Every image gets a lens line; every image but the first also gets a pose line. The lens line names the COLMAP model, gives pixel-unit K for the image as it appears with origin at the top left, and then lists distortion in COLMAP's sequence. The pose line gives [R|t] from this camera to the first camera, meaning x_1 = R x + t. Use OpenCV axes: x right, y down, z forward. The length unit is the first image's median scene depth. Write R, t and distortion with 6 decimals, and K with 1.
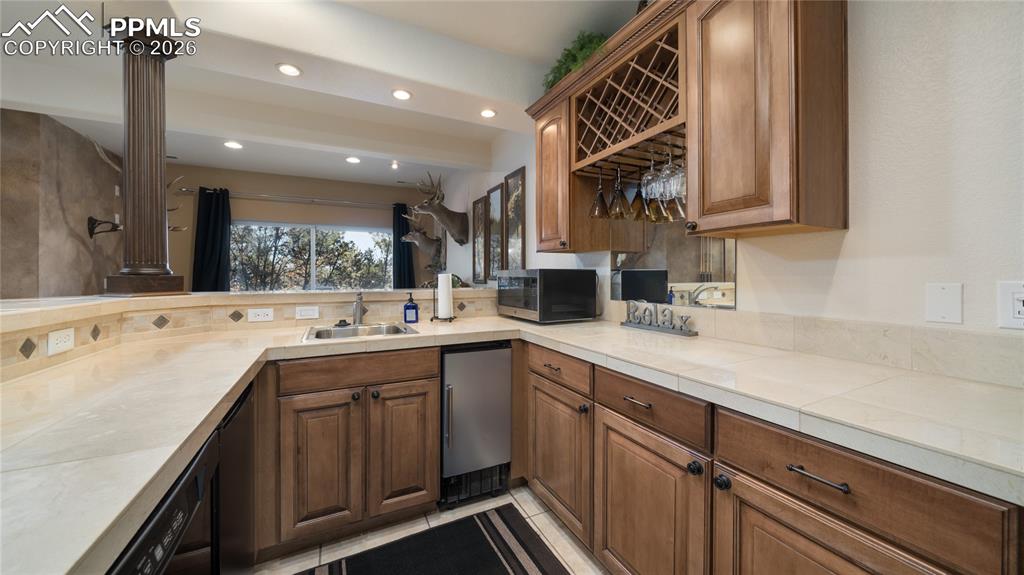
lens RADIAL K [[352.4, 0, 513.9], [0, 352.4, 275.4], [0, 0, 1]] dist [-0.008413, 0.000388]
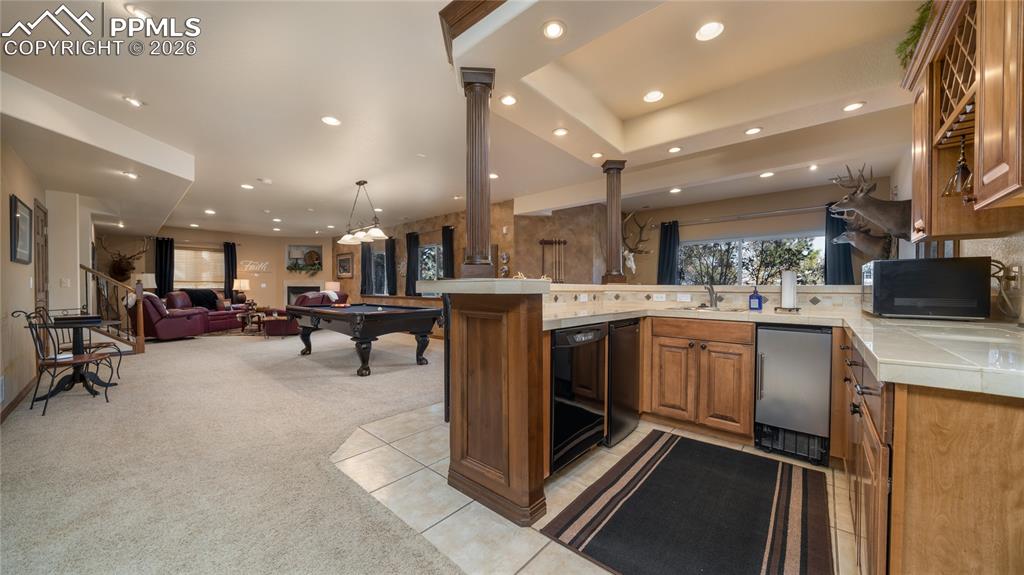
lens RADIAL K [[352.4, 0, 514.6], [0, 352.4, 291.9], [0, 0, 1]] dist [-0.008413, 0.000388]
pose [[0.367453, 0.013731, -0.929941, 0.670376], [-0.007687, 0.999902, 0.011727, 0.073159], [0.930010, 0.002839, 0.367523, -0.326061]]
